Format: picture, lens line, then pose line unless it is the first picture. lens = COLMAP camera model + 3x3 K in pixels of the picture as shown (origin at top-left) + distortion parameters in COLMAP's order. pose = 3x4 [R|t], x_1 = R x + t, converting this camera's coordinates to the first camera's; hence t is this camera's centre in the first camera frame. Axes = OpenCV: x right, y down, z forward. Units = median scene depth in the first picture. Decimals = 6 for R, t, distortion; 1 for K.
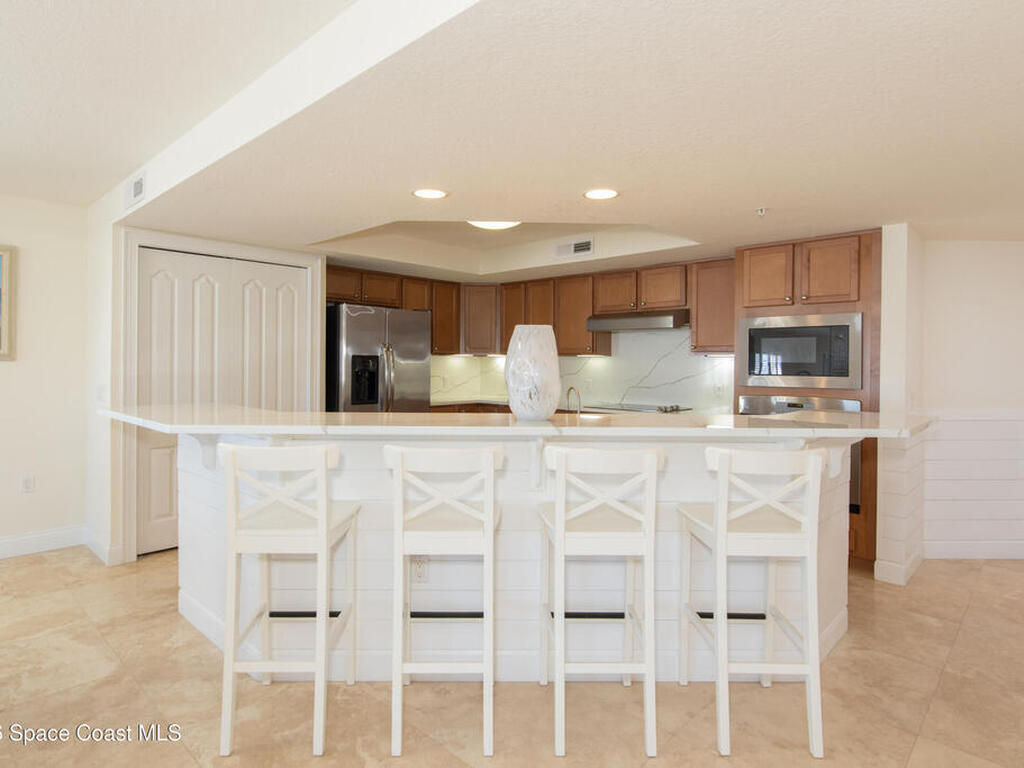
lens RADIAL K [[566.0, 0, 517.1], [0, 566.0, 369.5], [0, 0, 1]] dist [0.000190, 0.000158]
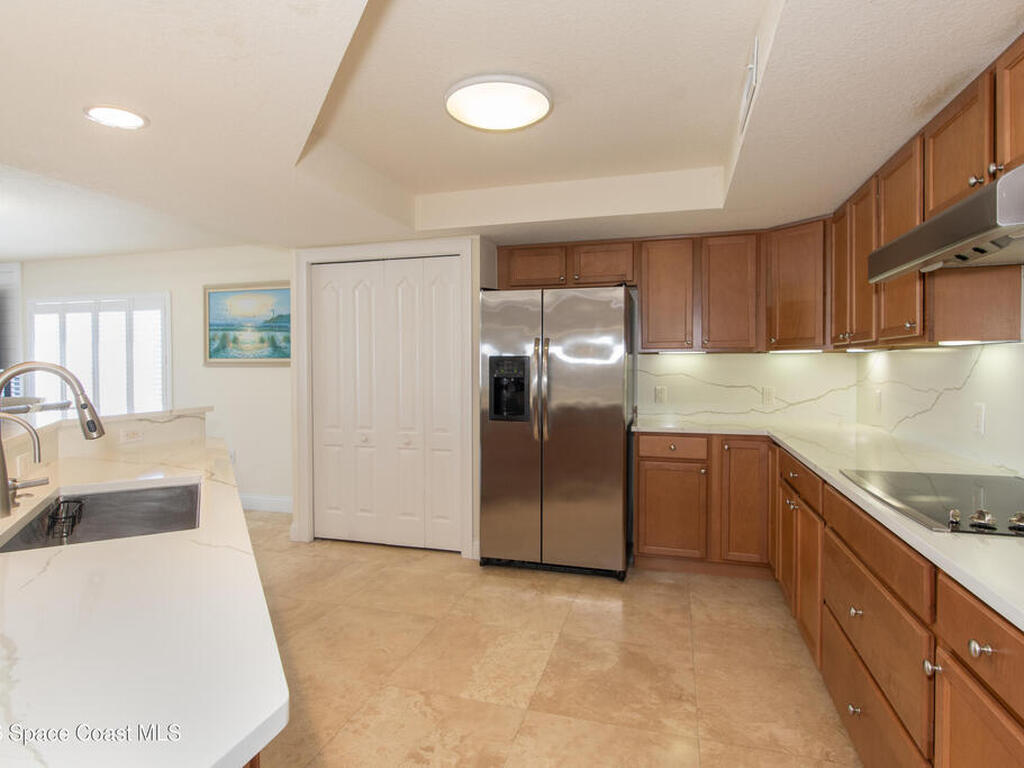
lens RADIAL K [[566.0, 0, 517.1], [0, 566.0, 369.5], [0, 0, 1]] dist [0.000190, 0.000158]
pose [[0.465092, 0.000964, -0.885262, 0.412956], [-0.002778, 0.999996, -0.000371, -0.006228], [0.885258, 0.002632, 0.465093, 0.665547]]
